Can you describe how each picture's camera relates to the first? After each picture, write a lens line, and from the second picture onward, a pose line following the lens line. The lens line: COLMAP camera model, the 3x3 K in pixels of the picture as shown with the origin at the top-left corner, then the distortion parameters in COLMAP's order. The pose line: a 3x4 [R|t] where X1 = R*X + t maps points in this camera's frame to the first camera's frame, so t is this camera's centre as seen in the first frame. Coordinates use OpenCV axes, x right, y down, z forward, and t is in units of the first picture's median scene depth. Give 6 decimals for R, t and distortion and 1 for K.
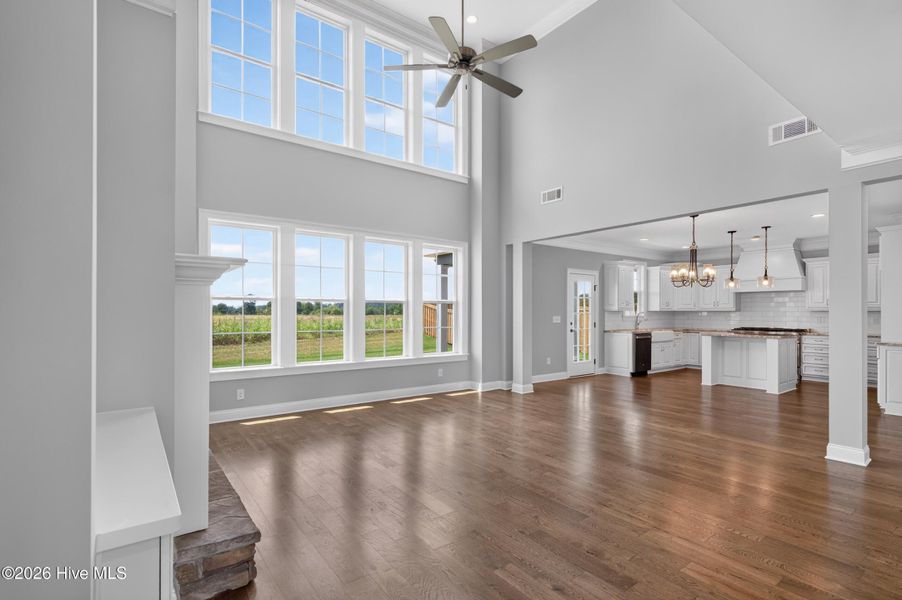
lens RADIAL K [[423.2, 0, 399.6], [0, 423.2, 305.2], [0, 0, 1]] dist [0.008588, -0.005980]
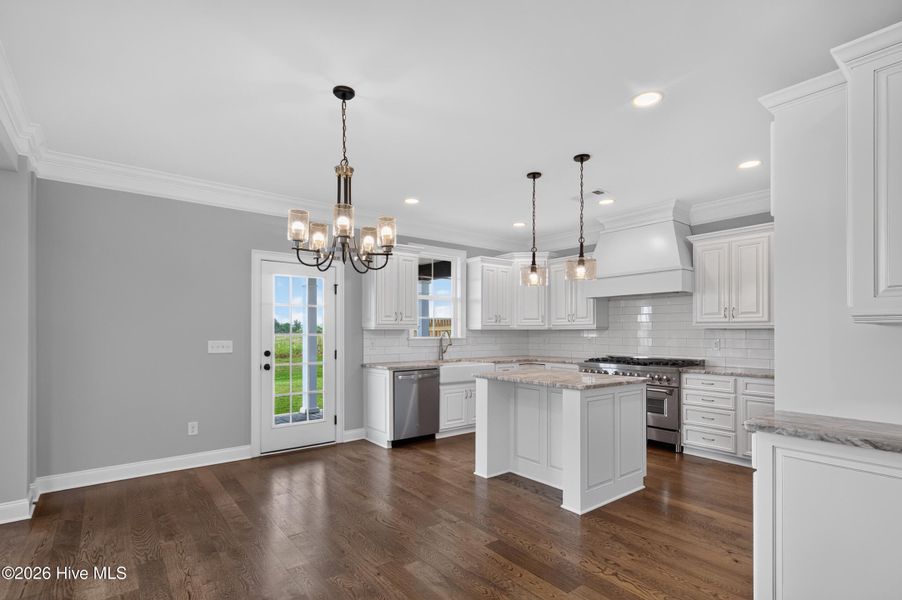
lens RADIAL K [[423.2, 0, 413.8], [0, 423.2, 321.8], [0, 0, 1]] dist [0.008588, -0.005980]
pose [[0.999527, -0.002464, 0.030638, 0.542239], [0.002609, 0.999986, -0.004706, 0.005243], [-0.030626, 0.004784, 0.999519, 0.428552]]
